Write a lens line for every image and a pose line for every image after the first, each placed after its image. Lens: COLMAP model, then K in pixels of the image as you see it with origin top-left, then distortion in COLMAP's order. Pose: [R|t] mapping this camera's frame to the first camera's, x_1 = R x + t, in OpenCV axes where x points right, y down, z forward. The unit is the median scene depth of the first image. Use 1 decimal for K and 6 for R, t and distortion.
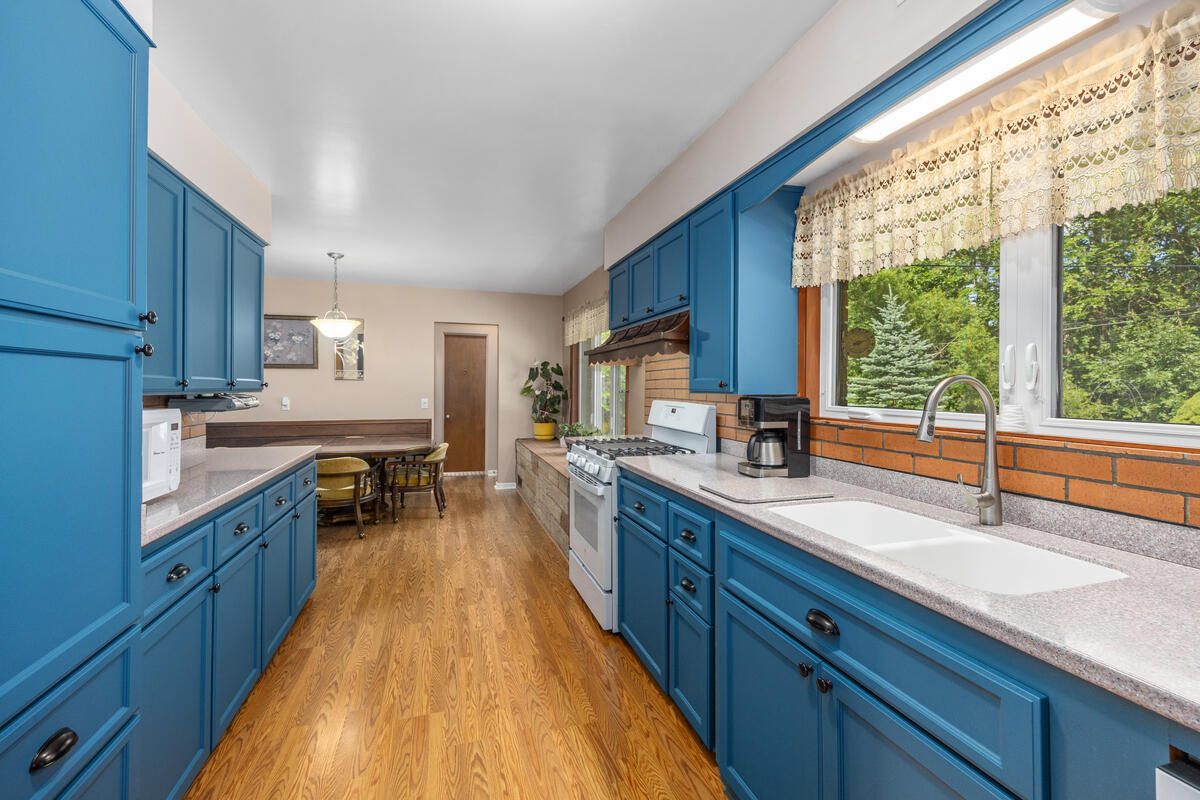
lens RADIAL K [[494.1, 0, 611.0], [0, 494.1, 386.4], [0, 0, 1]] dist [-0.001696, -0.000023]
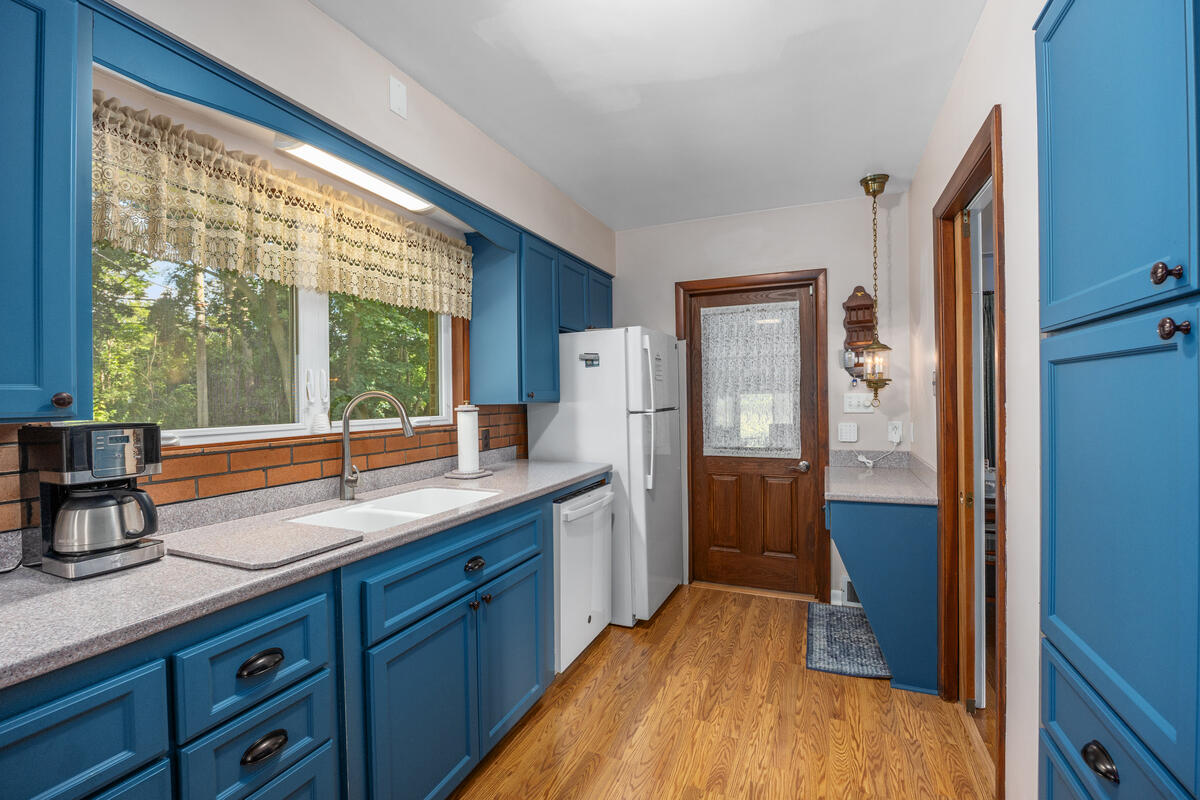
lens RADIAL K [[547.6, 0, 600.4], [0, 547.6, 397.3], [0, 0, 1]] dist [0.001427, 0.000017]
pose [[-0.753828, -0.002970, 0.657065, -0.788114], [0.000968, 0.999984, 0.005630, -0.016347], [-0.657071, 0.004880, -0.753813, 1.713782]]
